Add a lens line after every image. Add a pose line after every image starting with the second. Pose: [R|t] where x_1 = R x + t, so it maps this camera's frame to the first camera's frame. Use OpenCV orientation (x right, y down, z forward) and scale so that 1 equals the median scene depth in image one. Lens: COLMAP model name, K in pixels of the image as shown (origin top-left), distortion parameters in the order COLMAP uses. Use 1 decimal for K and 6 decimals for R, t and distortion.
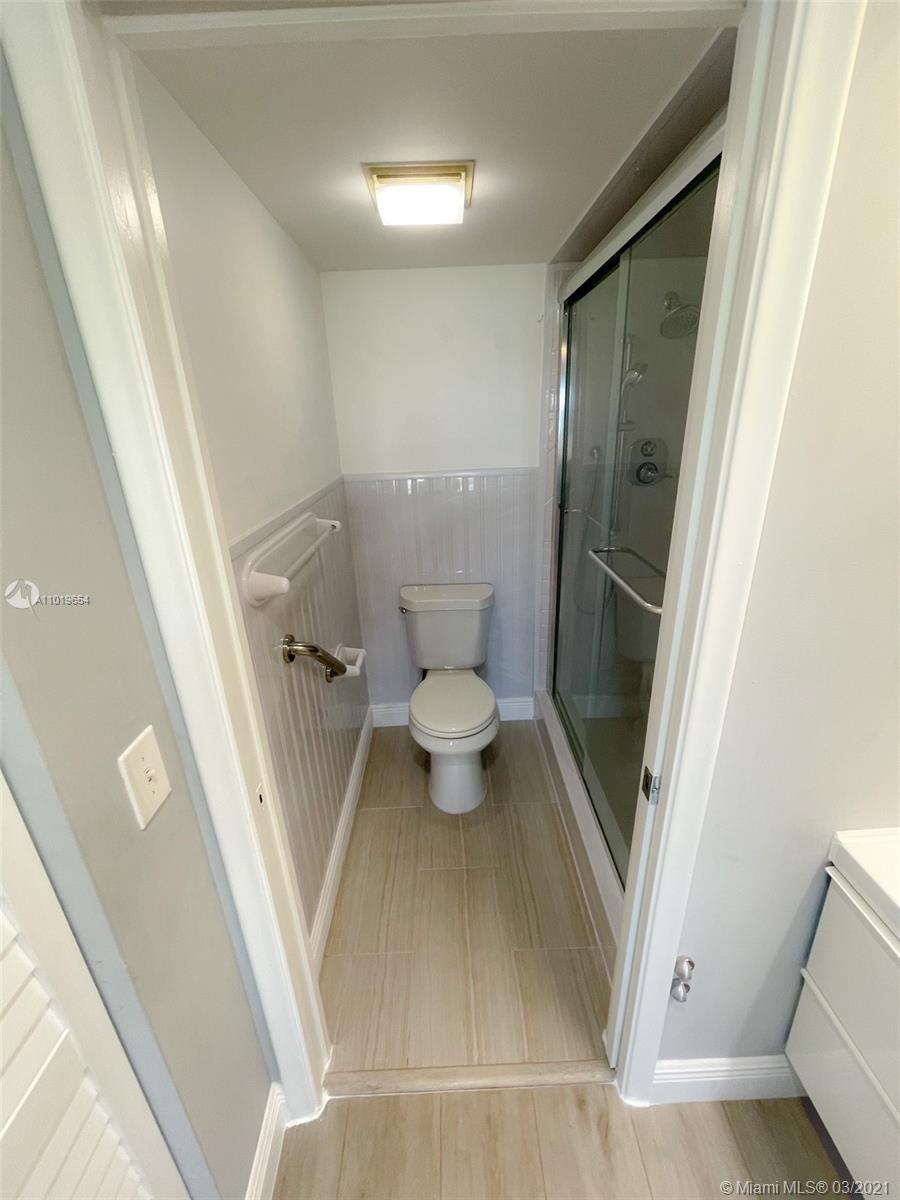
lens RADIAL K [[483.2, 0, 449.0], [0, 483.2, 595.3], [0, 0, 1]] dist [-0.001112, -0.000160]
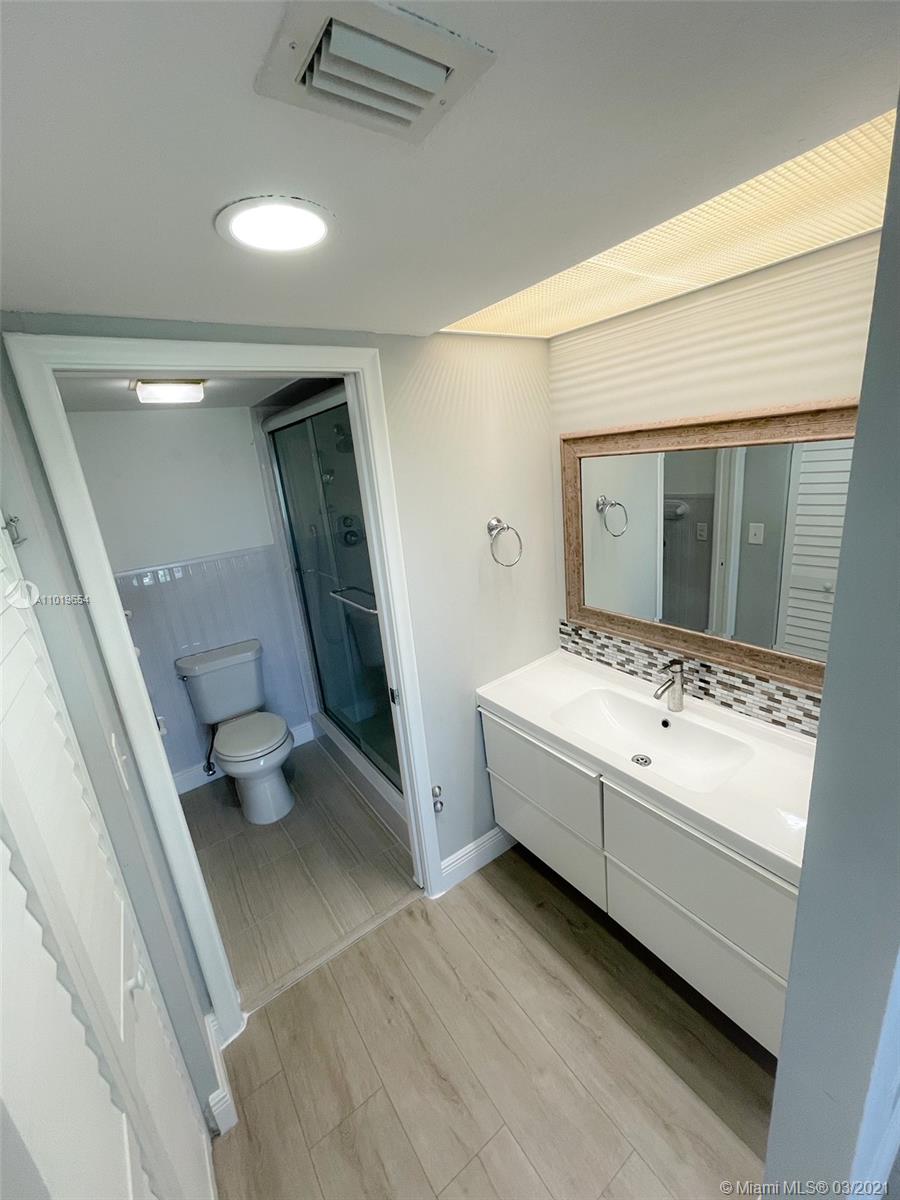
lens RADIAL K [[483.2, 0, 449.0], [0, 483.2, 595.3], [0, 0, 1]] dist [-0.001112, -0.000160]
pose [[0.827971, -0.194460, 0.525975, -0.235322], [0.259610, 0.964304, -0.052153, 0.108144], [-0.497059, 0.179729, 0.848899, -0.570103]]
